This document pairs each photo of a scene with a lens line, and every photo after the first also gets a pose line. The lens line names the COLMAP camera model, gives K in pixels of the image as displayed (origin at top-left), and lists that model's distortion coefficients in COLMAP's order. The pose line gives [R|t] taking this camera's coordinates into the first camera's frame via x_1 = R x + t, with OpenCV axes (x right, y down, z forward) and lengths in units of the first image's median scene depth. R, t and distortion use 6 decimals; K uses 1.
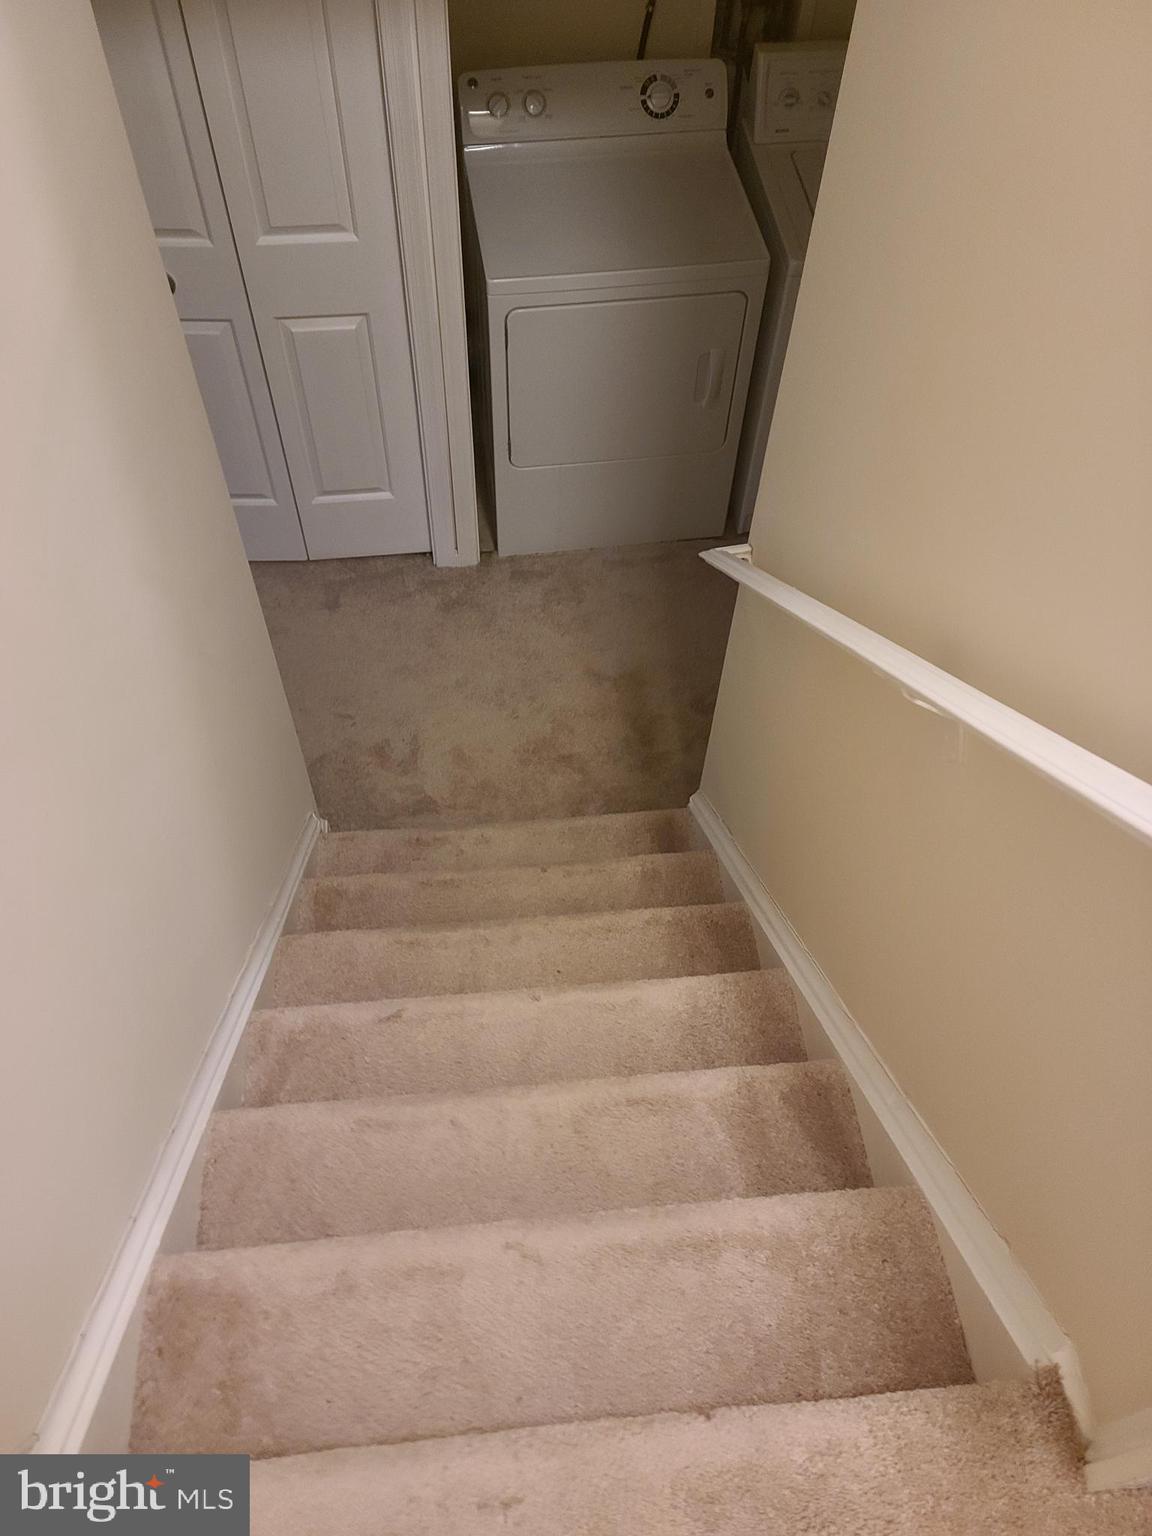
lens RADIAL K [[1243.5, 0, 570.5], [0, 1243.5, 770.1], [0, 0, 1]] dist [0.102941, -0.086523]
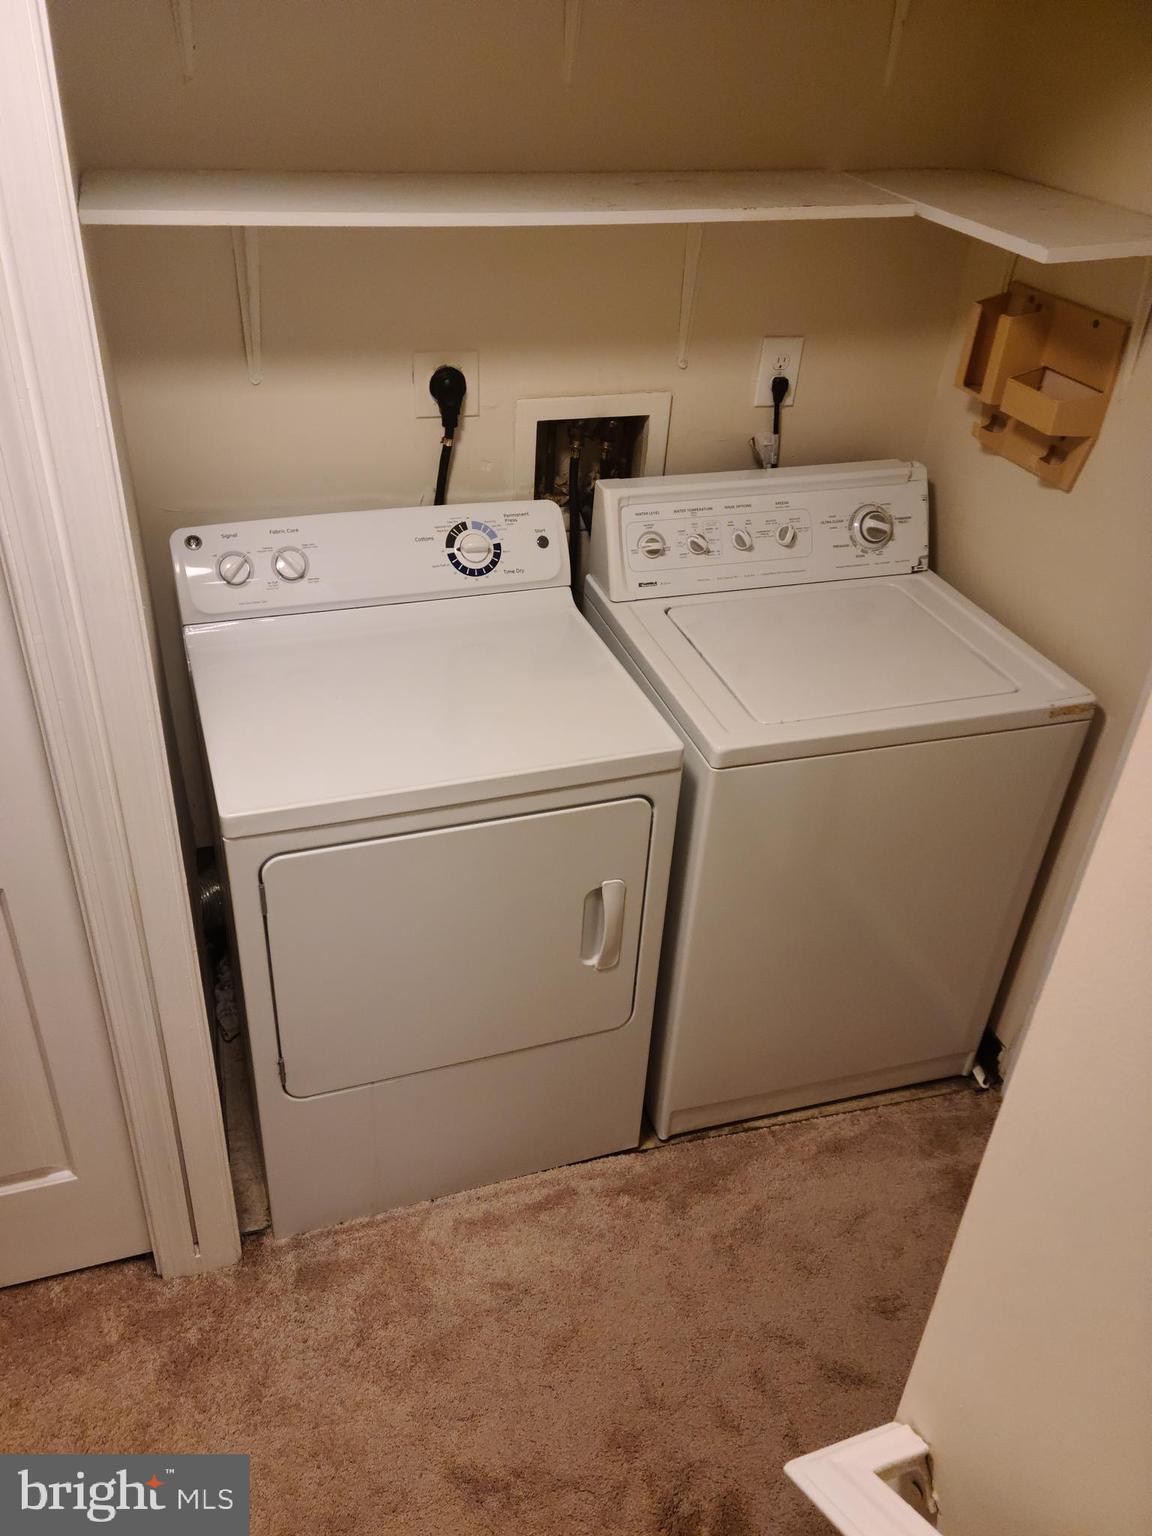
lens RADIAL K [[1243.5, 0, 570.5], [0, 1243.5, 770.1], [0, 0, 1]] dist [0.102941, -0.086523]
pose [[0.981604, -0.082769, 0.172053, -0.005810], [0.139512, 0.926147, -0.350412, -0.166213], [-0.130343, 0.367969, 0.920657, 0.399628]]
